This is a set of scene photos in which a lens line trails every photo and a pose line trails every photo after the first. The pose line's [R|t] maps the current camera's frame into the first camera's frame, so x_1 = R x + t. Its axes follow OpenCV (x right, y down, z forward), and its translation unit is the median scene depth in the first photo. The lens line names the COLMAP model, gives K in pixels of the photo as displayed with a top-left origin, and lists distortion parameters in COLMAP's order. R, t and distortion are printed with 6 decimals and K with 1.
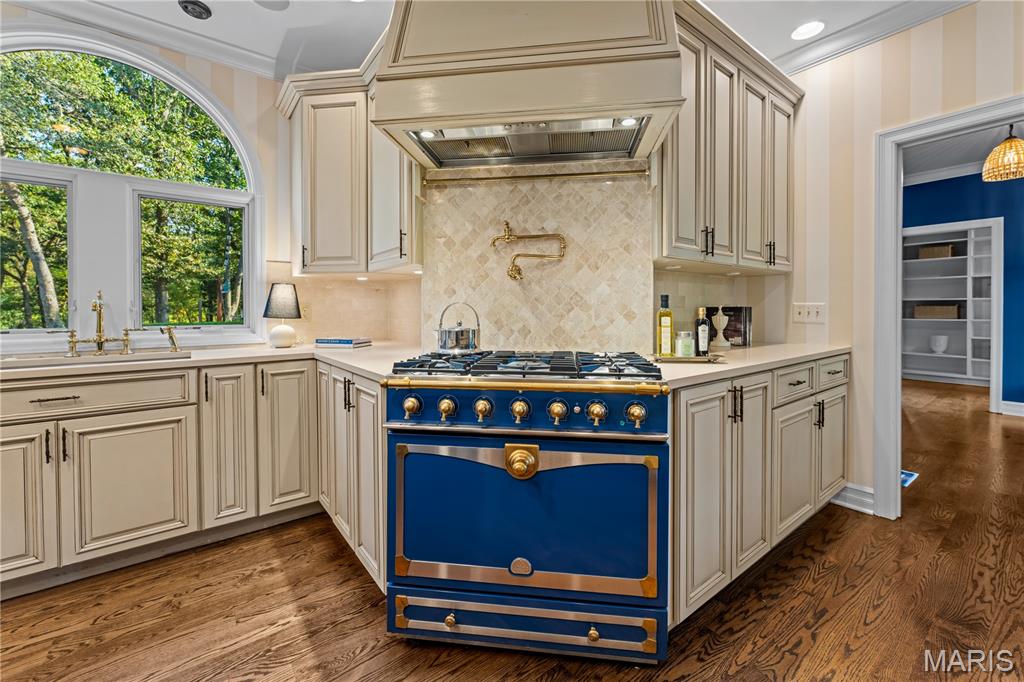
lens RADIAL K [[415.9, 0, 509.4], [0, 415.9, 314.8], [0, 0, 1]] dist [-0.000830, 0.000353]
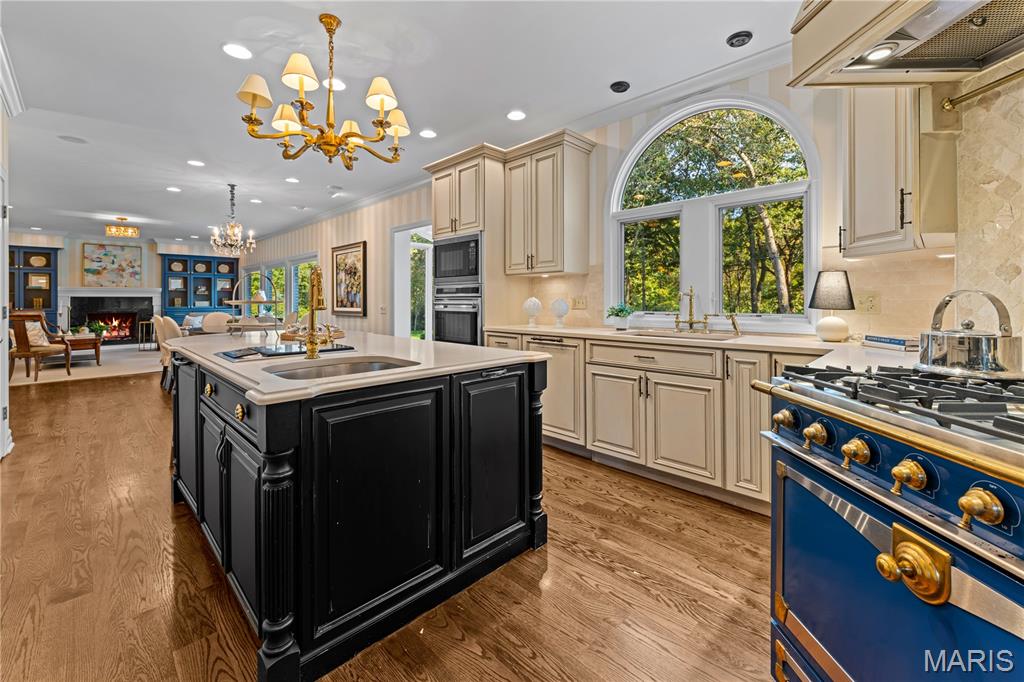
lens RADIAL K [[421.5, 0, 510.1], [0, 421.5, 298.7], [0, 0, 1]] dist [-0.000166, -0.000290]
pose [[0.147708, 0.001029, -0.989031, 0.315216], [-0.009816, 0.999952, -0.000426, -0.008663], [0.988982, 0.009771, 0.147711, 0.207815]]
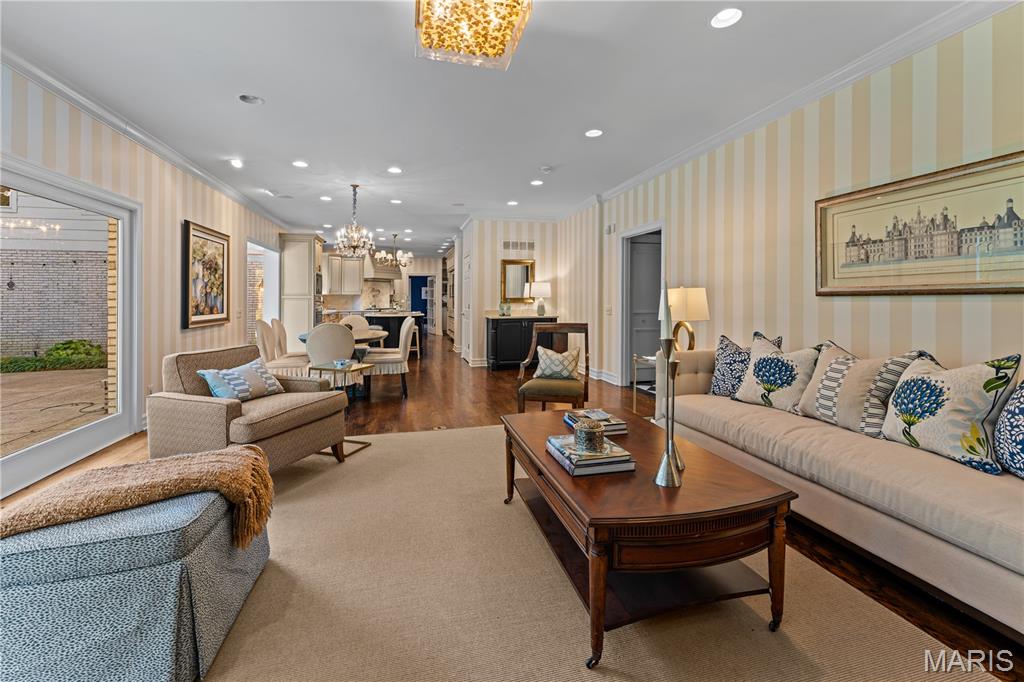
lens RADIAL K [[433.8, 0, 512.3], [0, 433.8, 298.9], [0, 0, 1]] dist [-0.001207, -0.000013]
pose [[0.384506, 0.002722, 0.923119, -4.818778], [0.016017, 0.999825, -0.009620, 0.032975], [-0.922984, 0.018485, 0.384395, -3.160408]]
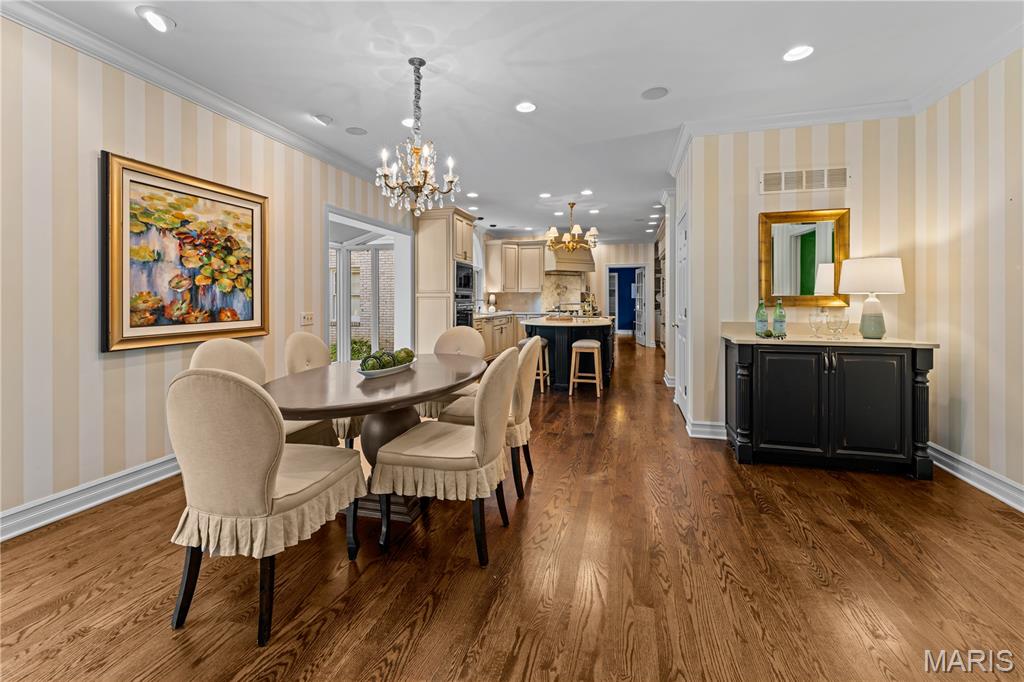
lens RADIAL K [[428.6, 0, 505.3], [0, 428.6, 301.2], [0, 0, 1]] dist [-0.000898, 0.000054]
pose [[0.796161, -0.000202, 0.605084, -3.229399], [0.006651, 0.999942, -0.008417, 0.014999], [-0.605048, 0.010725, 0.796117, -2.378970]]
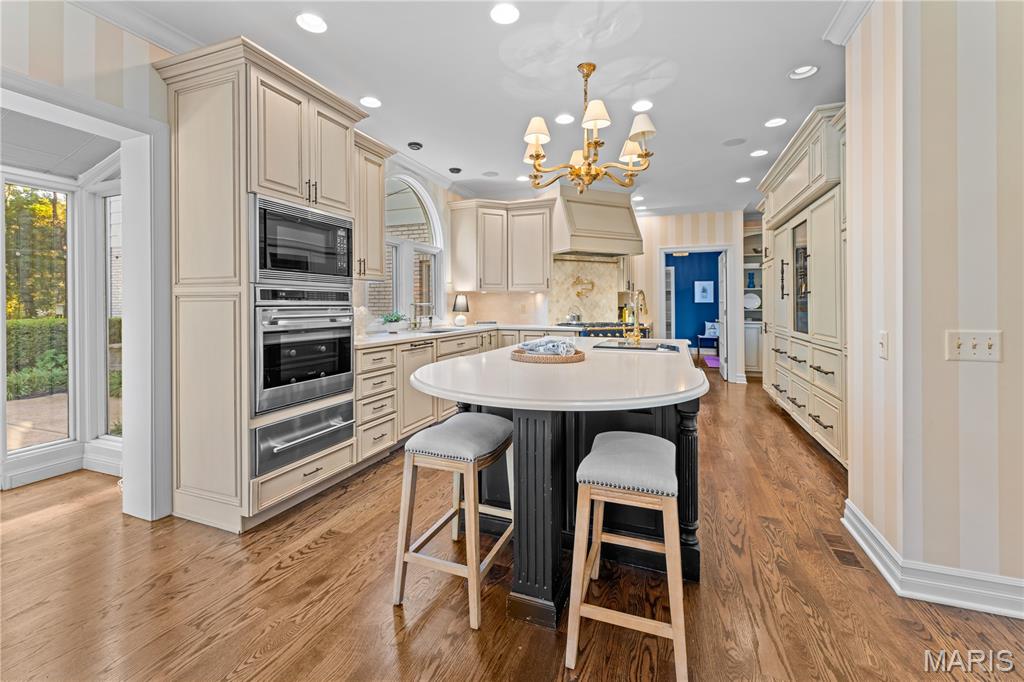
lens RADIAL K [[428.6, 0, 505.3], [0, 428.6, 301.2], [0, 0, 1]] dist [-0.000898, 0.000054]
pose [[0.851699, 0.007781, 0.523973, -1.766596], [0.003654, 0.999777, -0.020787, -0.000250], [-0.524018, 0.019619, 0.851481, -1.084800]]
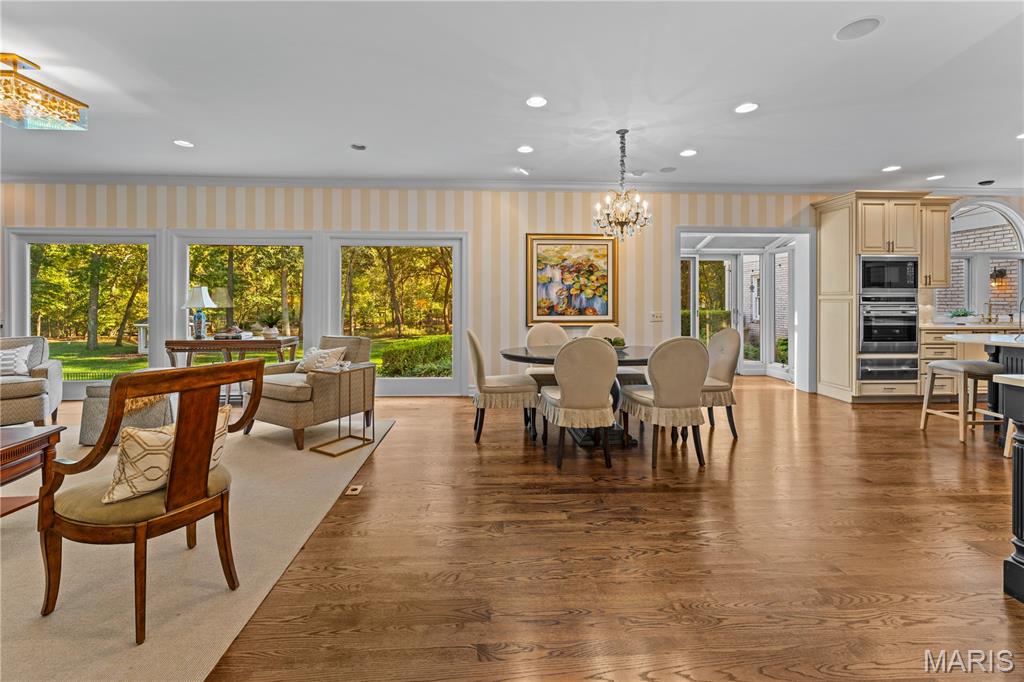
lens RADIAL K [[425.8, 0, 512.6], [0, 425.8, 307.1], [0, 0, 1]] dist [-0.001019, 0.000053]
pose [[0.830637, 0.012582, -0.556672, -2.027947], [-0.010715, 0.999921, 0.006613, 0.007149], [0.556711, 0.000472, 0.830706, -2.933410]]
